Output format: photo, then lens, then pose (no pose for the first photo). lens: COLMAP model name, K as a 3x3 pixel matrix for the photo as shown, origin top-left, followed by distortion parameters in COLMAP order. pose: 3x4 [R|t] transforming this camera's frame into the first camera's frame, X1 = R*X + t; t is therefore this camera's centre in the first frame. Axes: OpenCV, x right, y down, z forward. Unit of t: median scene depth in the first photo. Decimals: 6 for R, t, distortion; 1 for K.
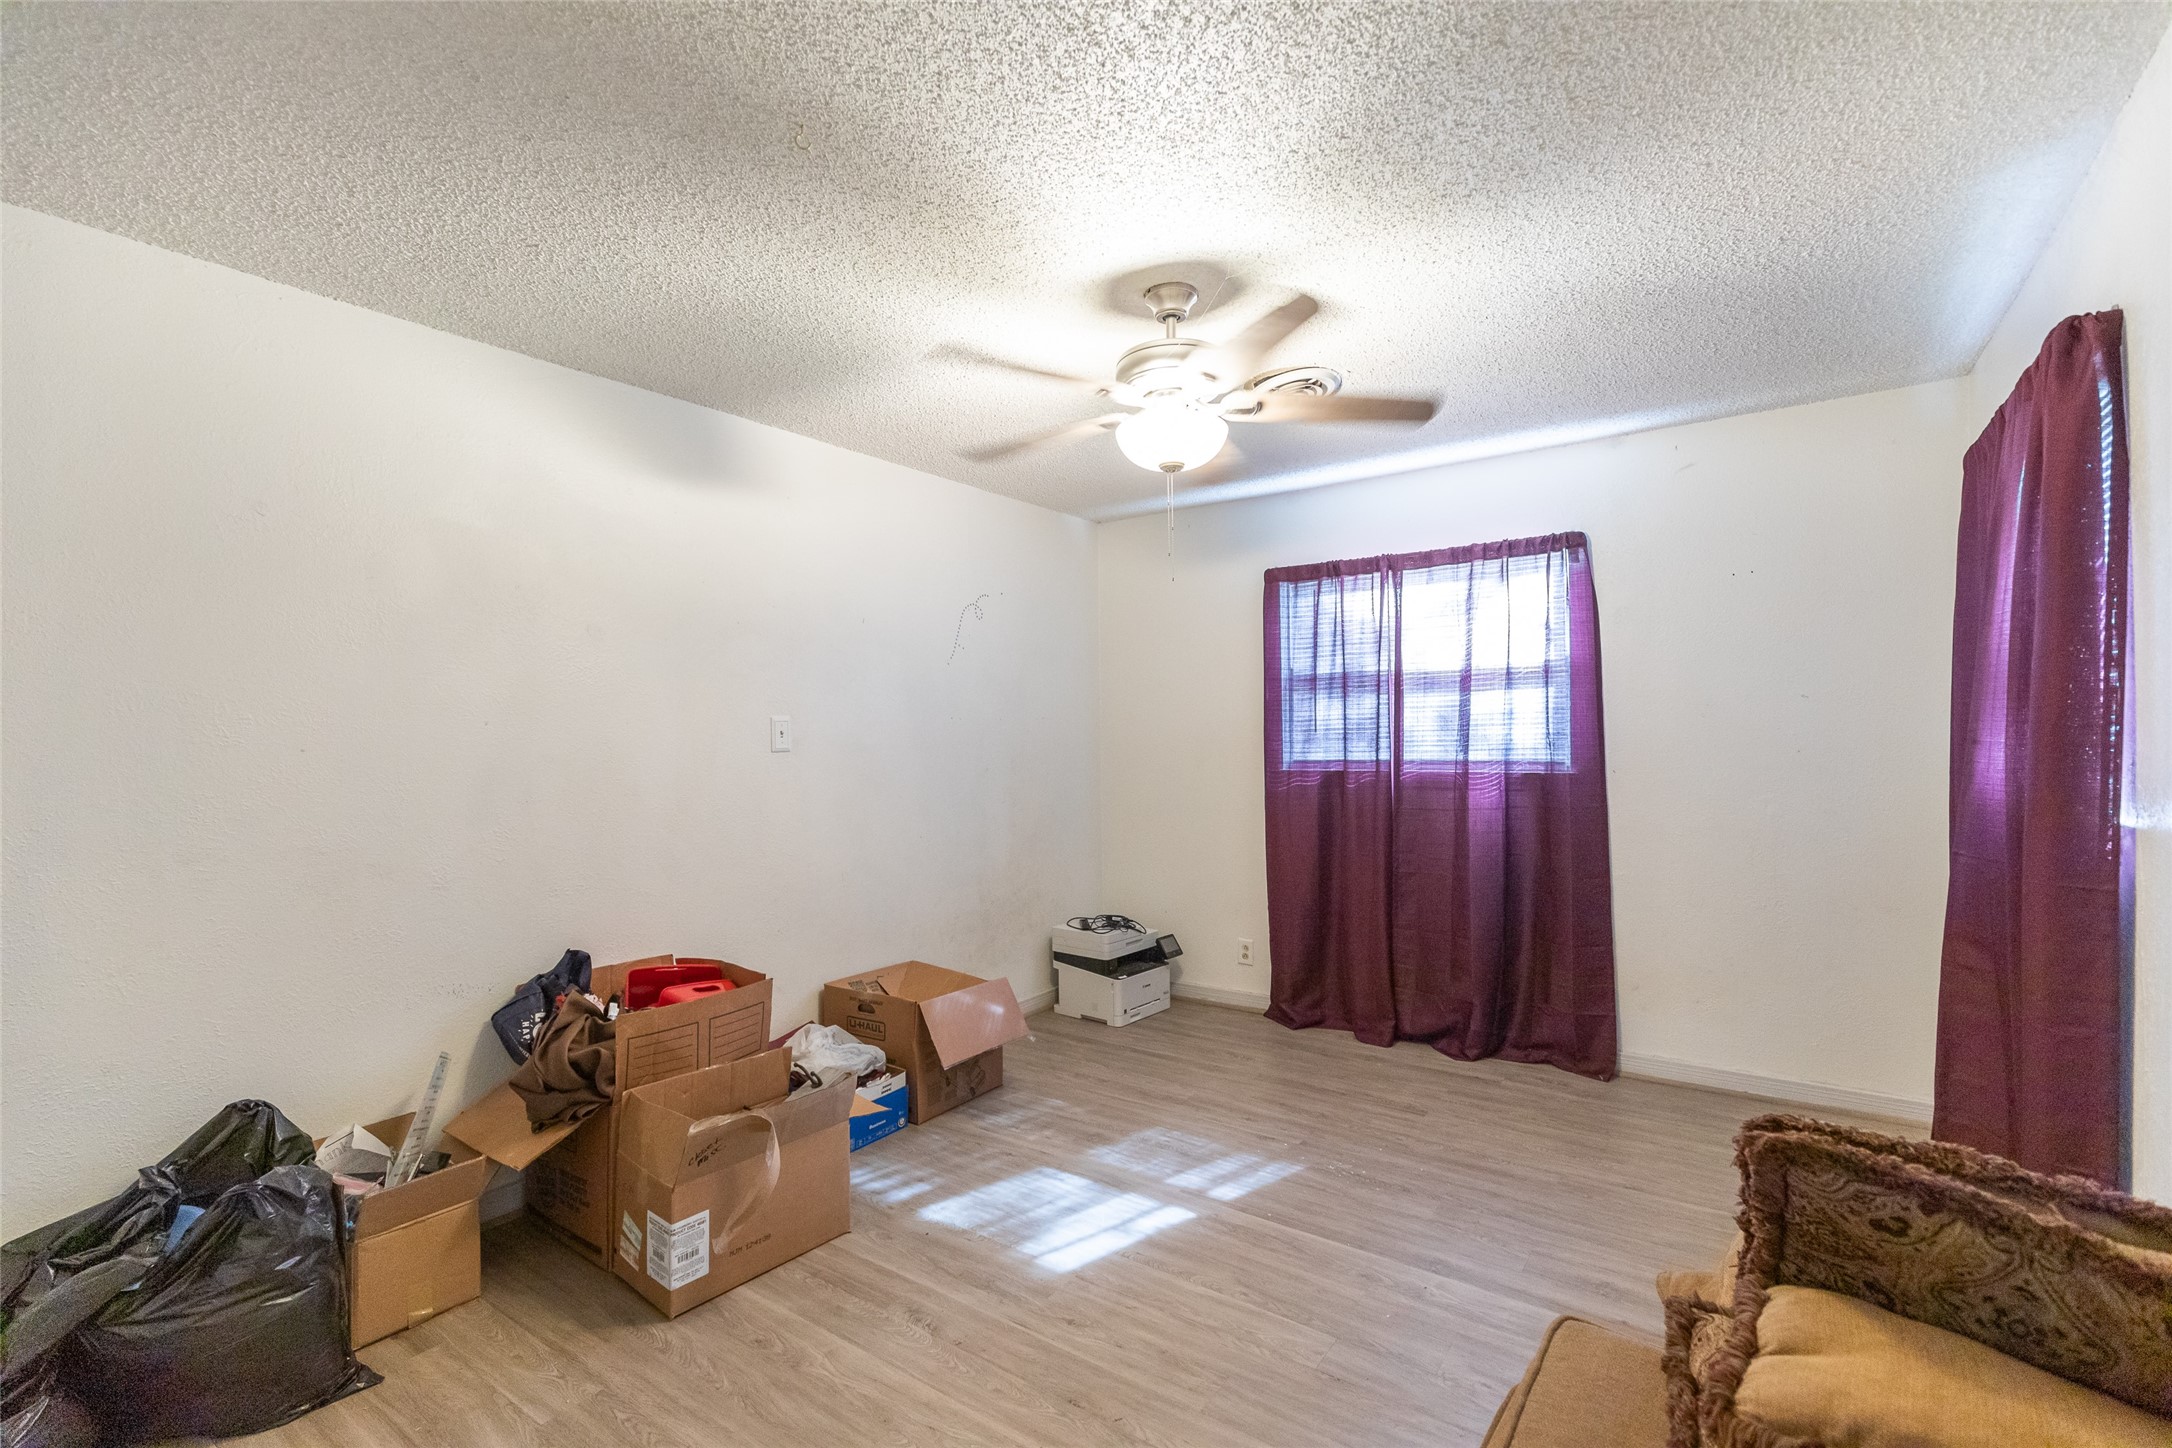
lens RADIAL K [[983.5, 0, 1096.8], [0, 983.5, 724.4], [0, 0, 1]] dist [0.002703, -0.000112]
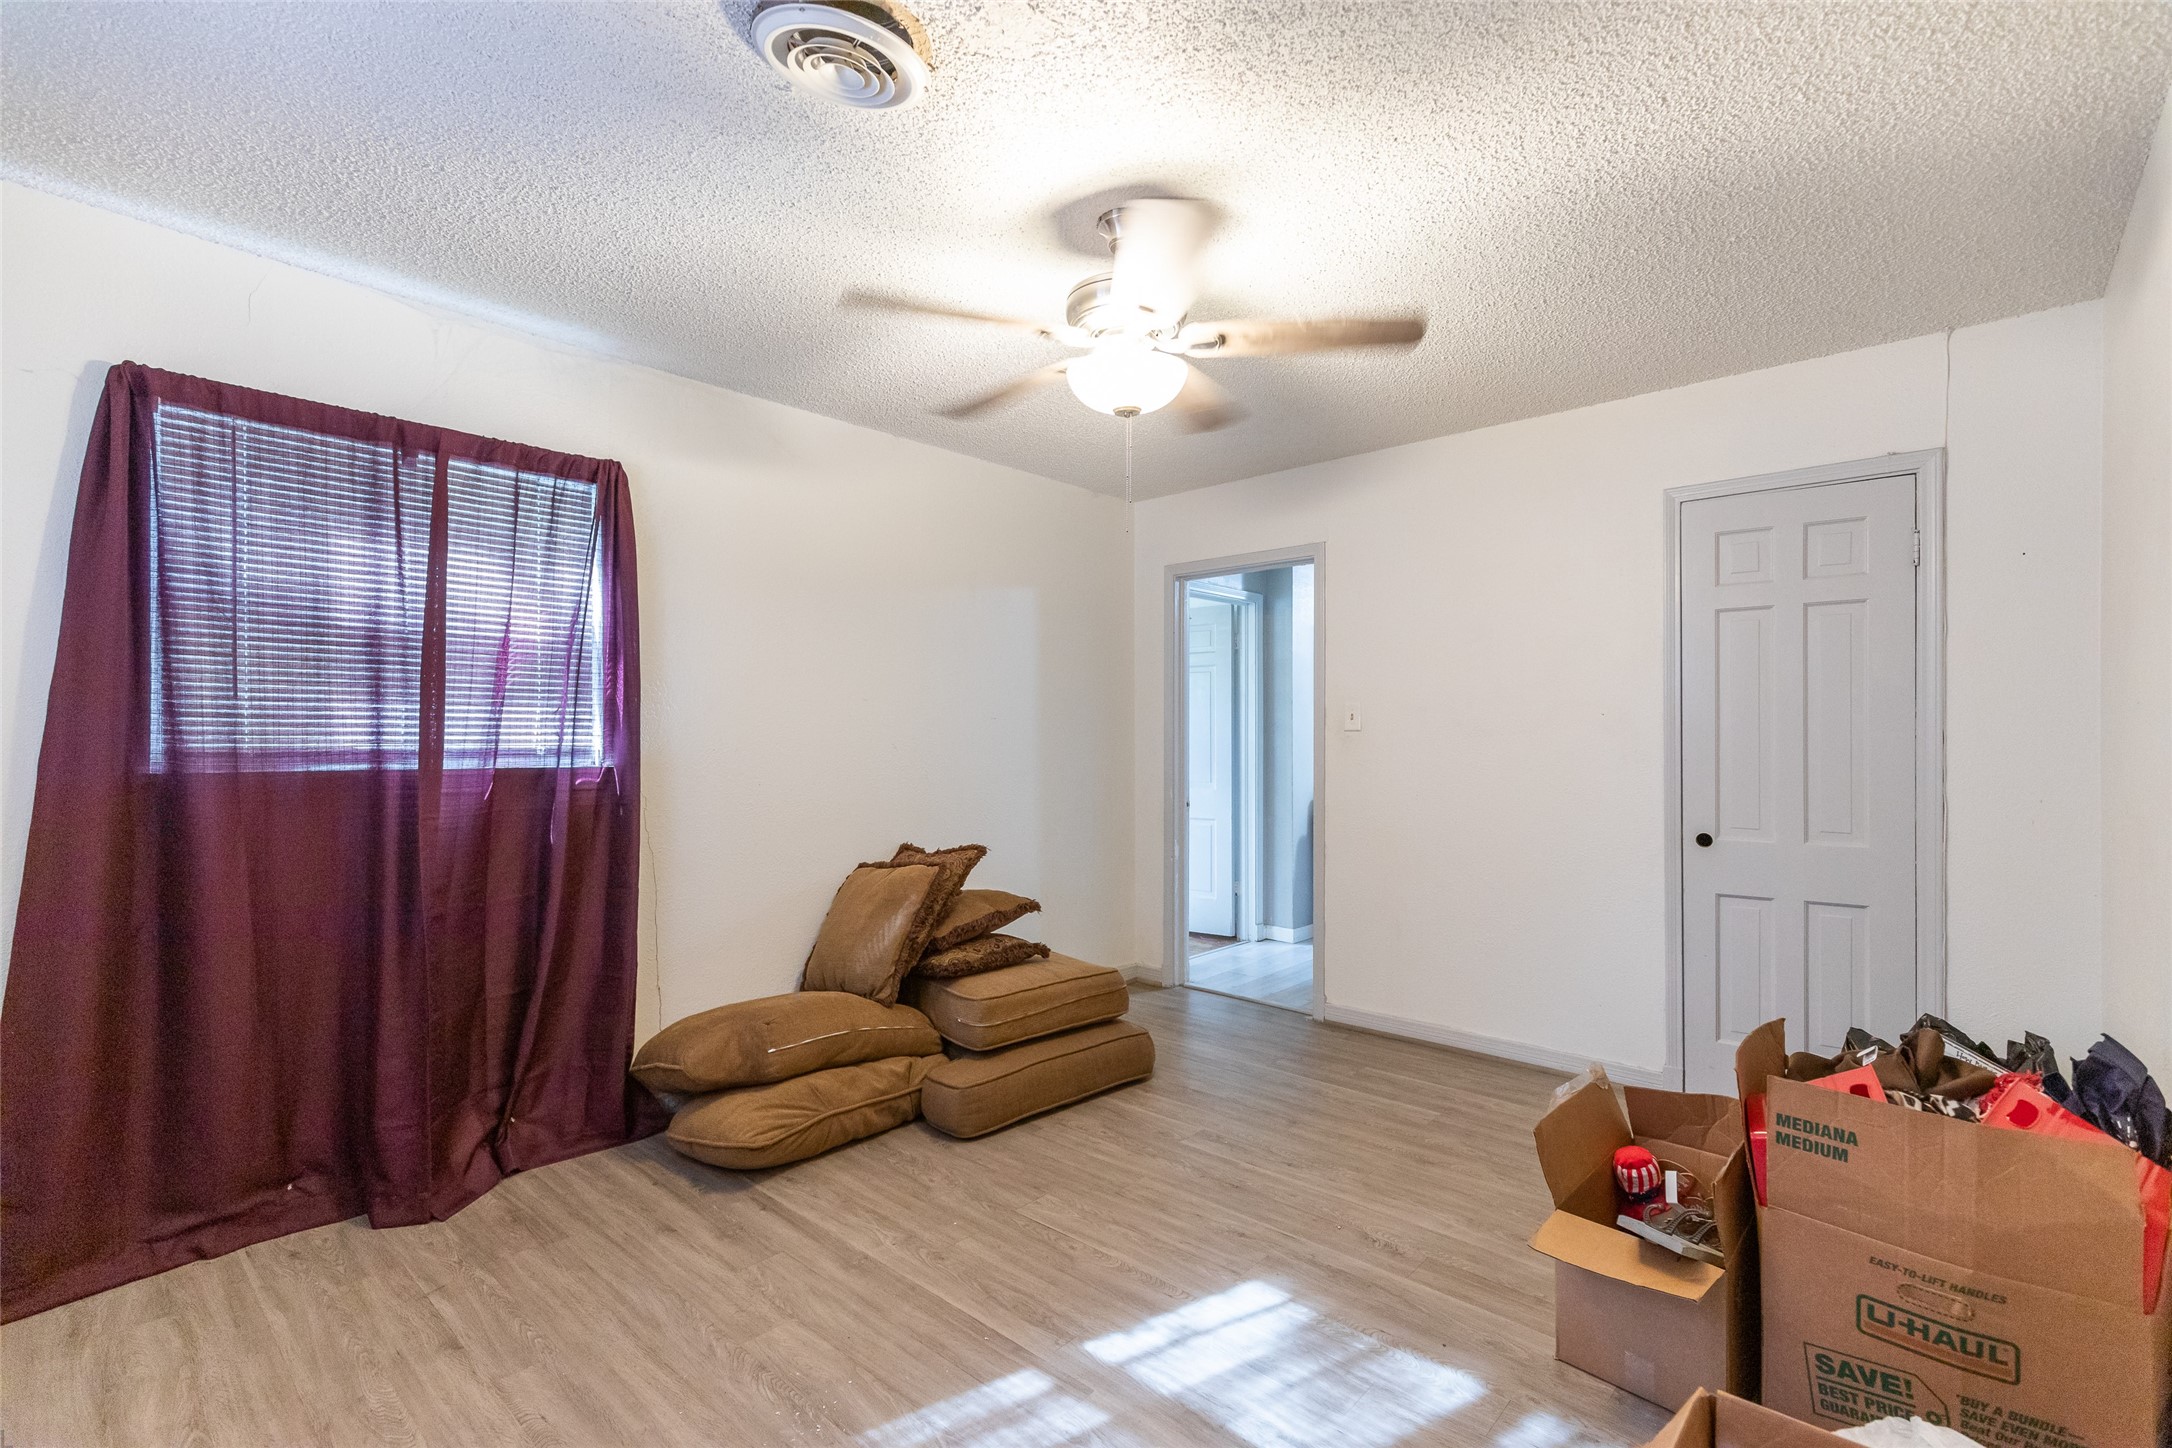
lens RADIAL K [[983.5, 0, 1096.8], [0, 983.5, 724.4], [0, 0, 1]] dist [0.002703, -0.000112]
pose [[-0.993189, 0.004639, 0.116419, 0.003569], [0.003630, 0.999954, -0.008877, 0.041340], [-0.116455, -0.008394, -0.993161, 1.786066]]
